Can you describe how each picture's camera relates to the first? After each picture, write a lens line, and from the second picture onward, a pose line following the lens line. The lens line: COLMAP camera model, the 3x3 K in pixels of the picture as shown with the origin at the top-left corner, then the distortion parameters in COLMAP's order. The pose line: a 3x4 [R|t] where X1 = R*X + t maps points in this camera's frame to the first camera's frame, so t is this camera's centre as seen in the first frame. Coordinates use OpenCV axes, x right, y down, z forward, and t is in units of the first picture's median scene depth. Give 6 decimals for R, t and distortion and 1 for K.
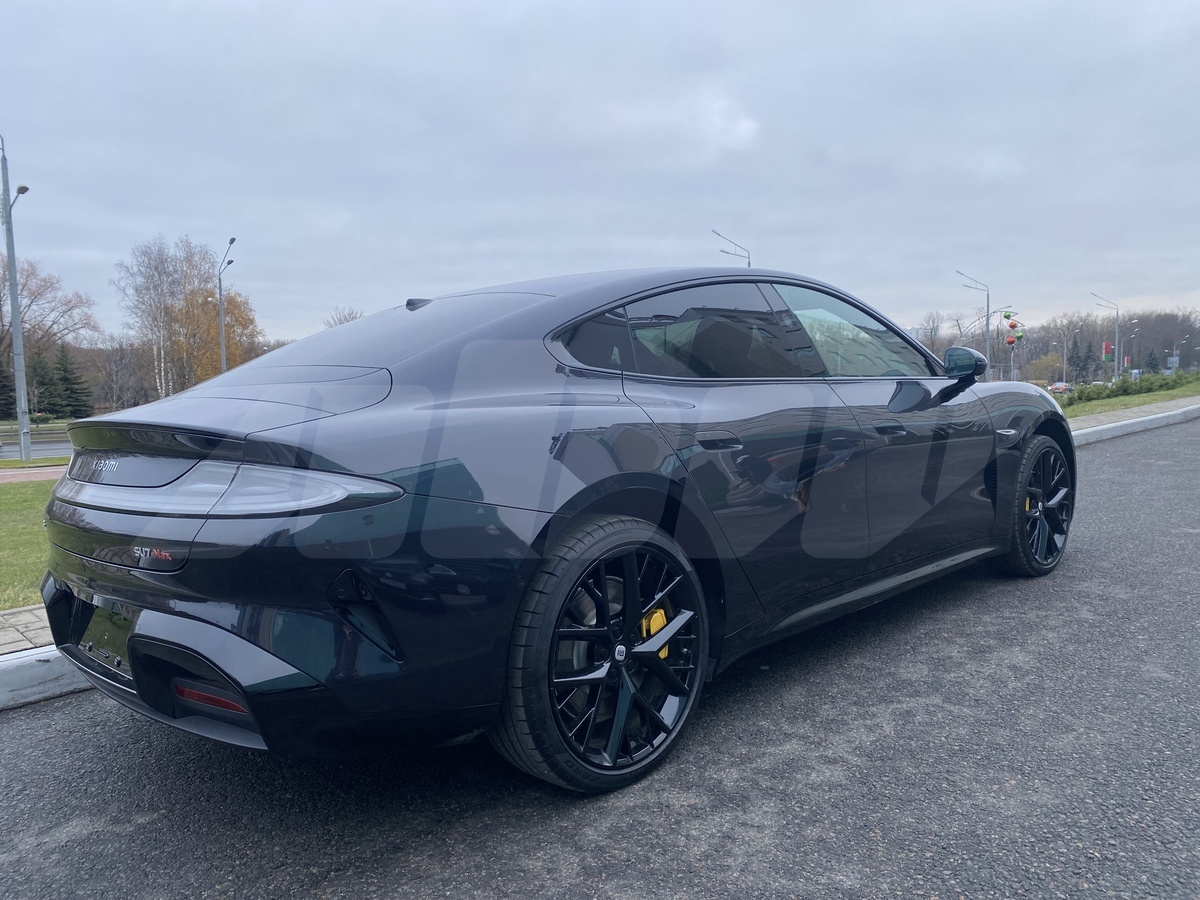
lens RADIAL K [[910.7, 0, 596.8], [0, 910.7, 447.7], [0, 0, 1]] dist [0.006019, 0.001233]
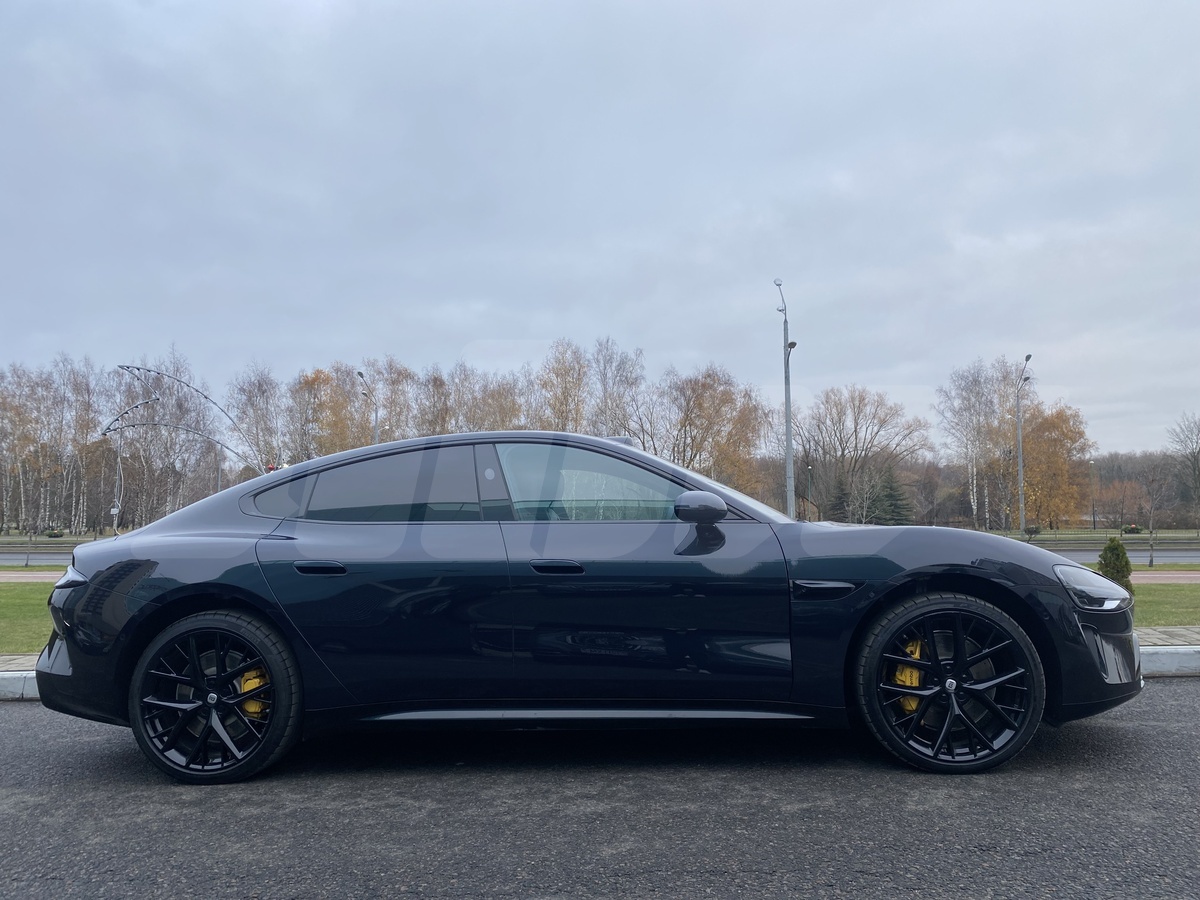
lens RADIAL K [[910.7, 0, 608.9], [0, 910.7, 446.1], [0, 0, 1]] dist [0.006019, 0.001233]
pose [[0.652172, -0.044436, -0.756767, 0.134726], [-0.052430, 0.993246, -0.103505, -0.006517], [0.756256, 0.107180, 0.645438, 0.035783]]
